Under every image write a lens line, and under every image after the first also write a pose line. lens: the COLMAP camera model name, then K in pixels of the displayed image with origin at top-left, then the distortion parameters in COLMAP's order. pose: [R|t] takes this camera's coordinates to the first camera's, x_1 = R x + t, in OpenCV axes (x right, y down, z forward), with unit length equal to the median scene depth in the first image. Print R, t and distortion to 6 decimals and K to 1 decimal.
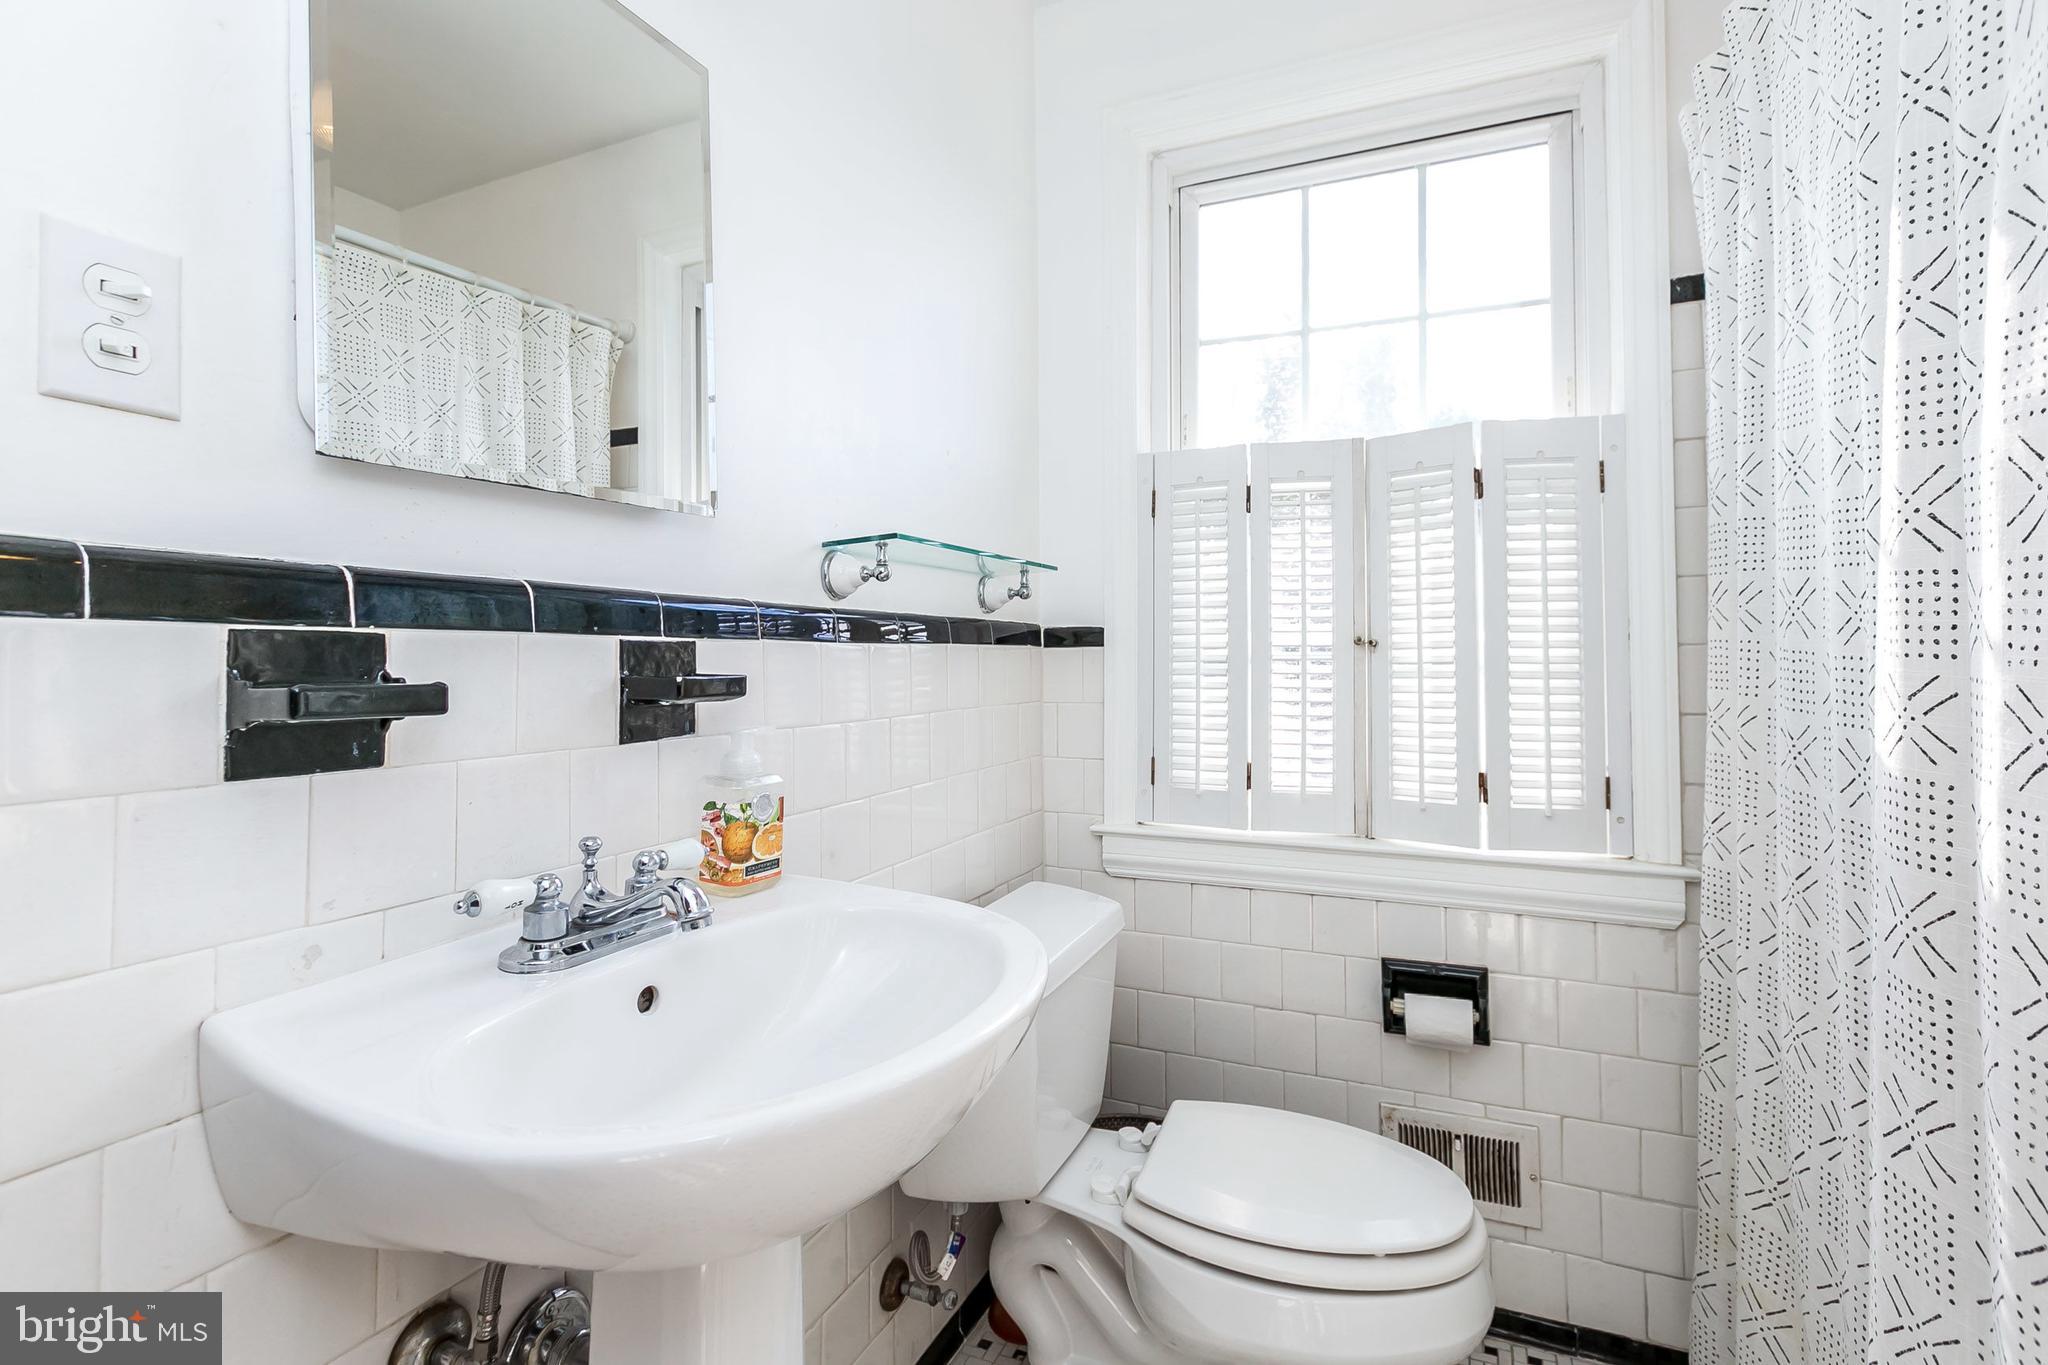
lens RADIAL K [[966.0, 0, 1028.9], [0, 966.0, 627.9], [0, 0, 1]] dist [0.001810, -0.000515]
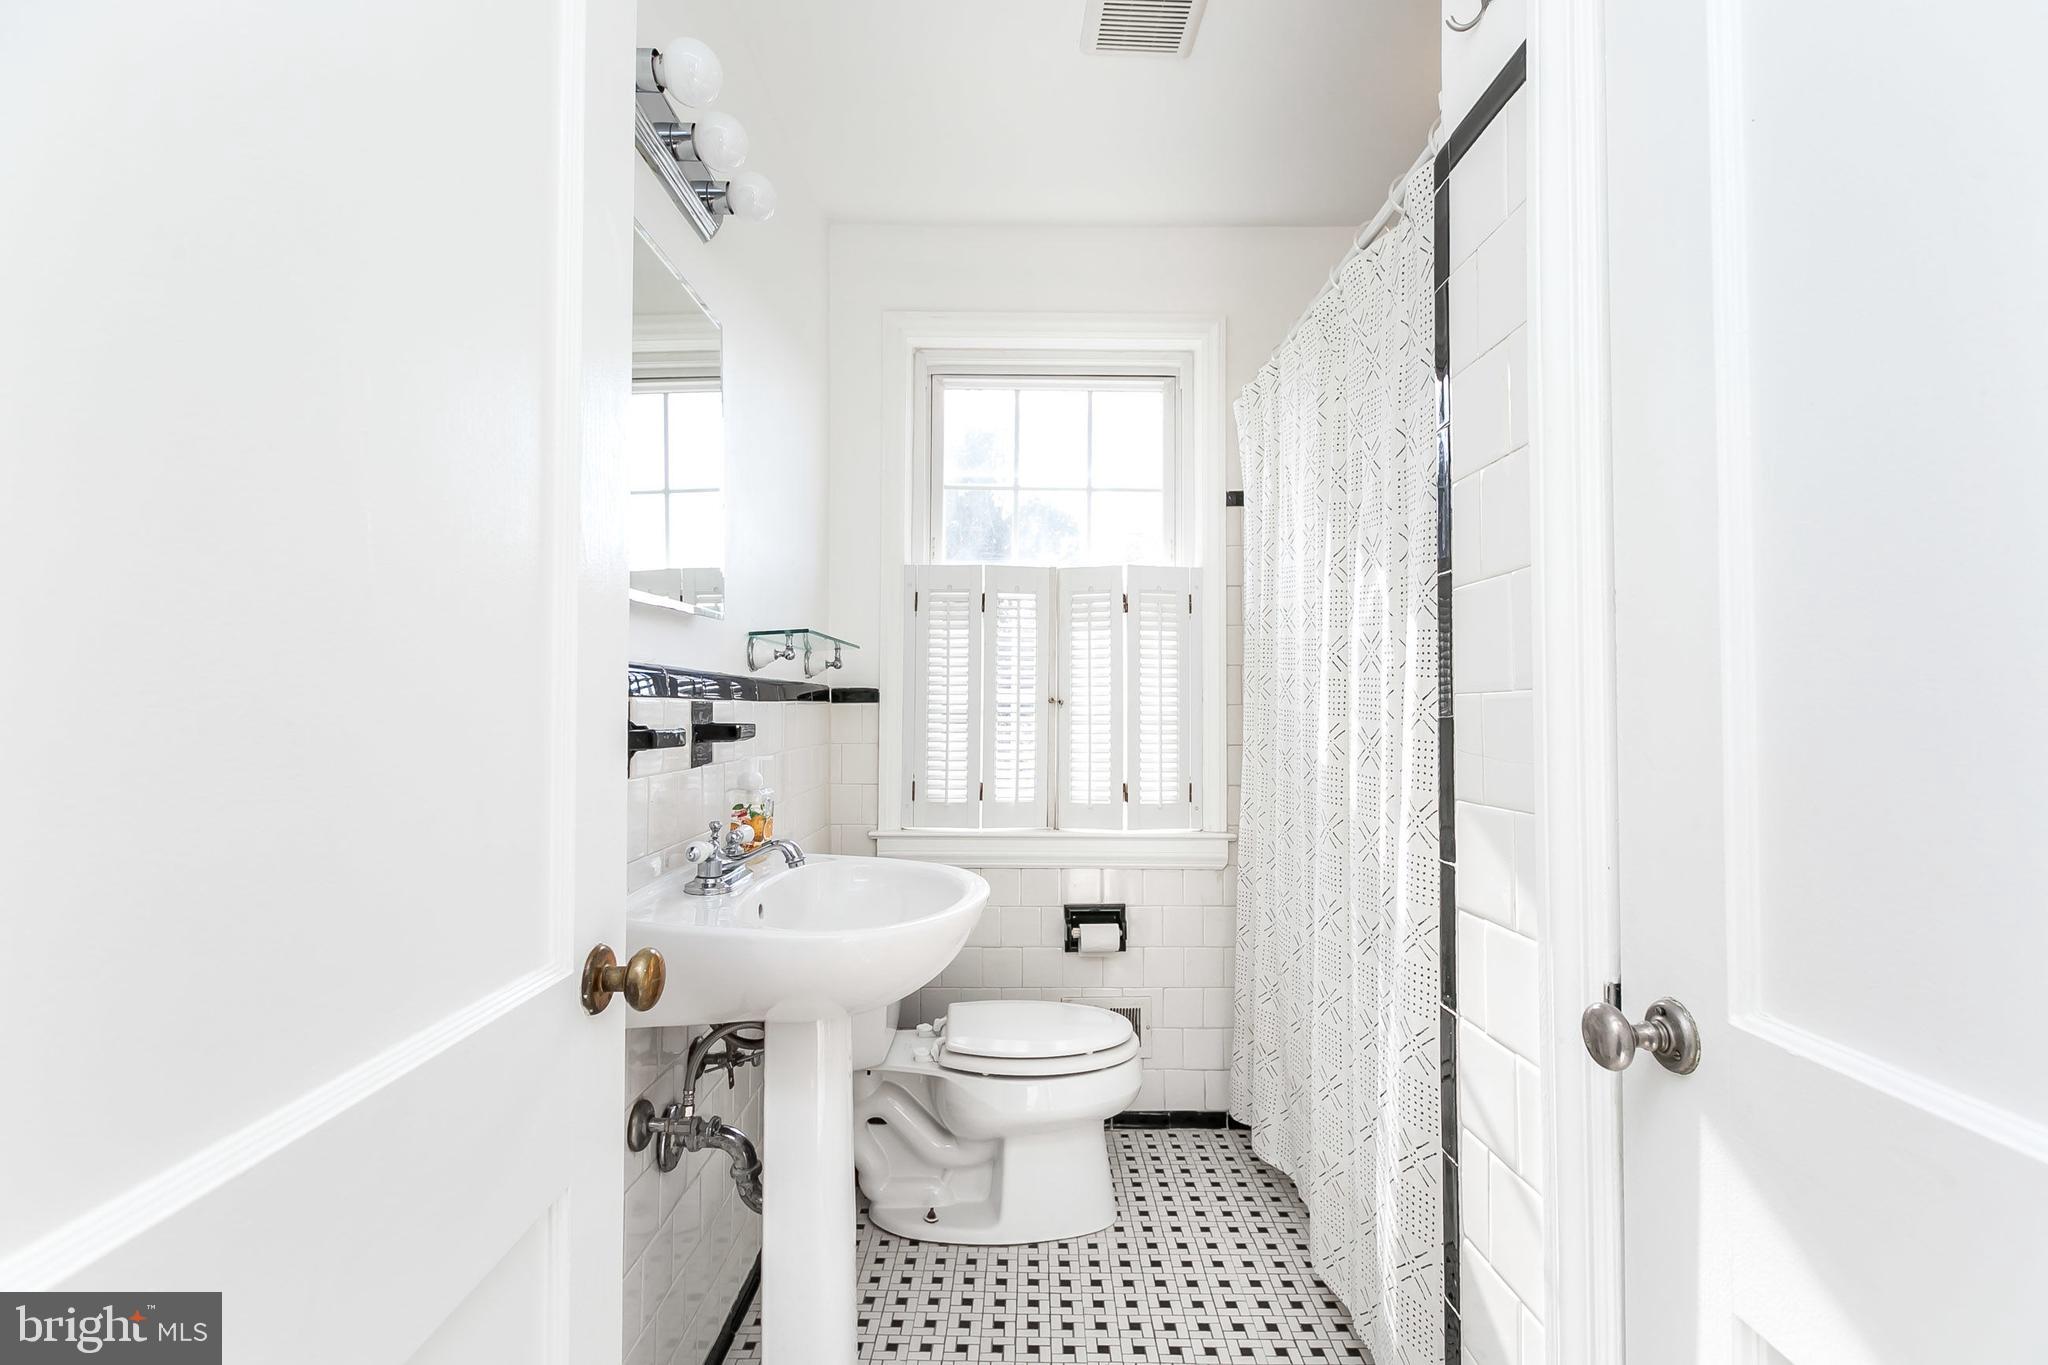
lens RADIAL K [[927.9, 0, 1034.4], [0, 927.9, 669.9], [0, 0, 1]] dist [0.000006, -0.000126]
pose [[0.909804, 0.021729, 0.414470, -0.323157], [-0.018670, 0.999760, -0.011430, -0.019383], [-0.414619, 0.002661, 0.909991, -0.358082]]
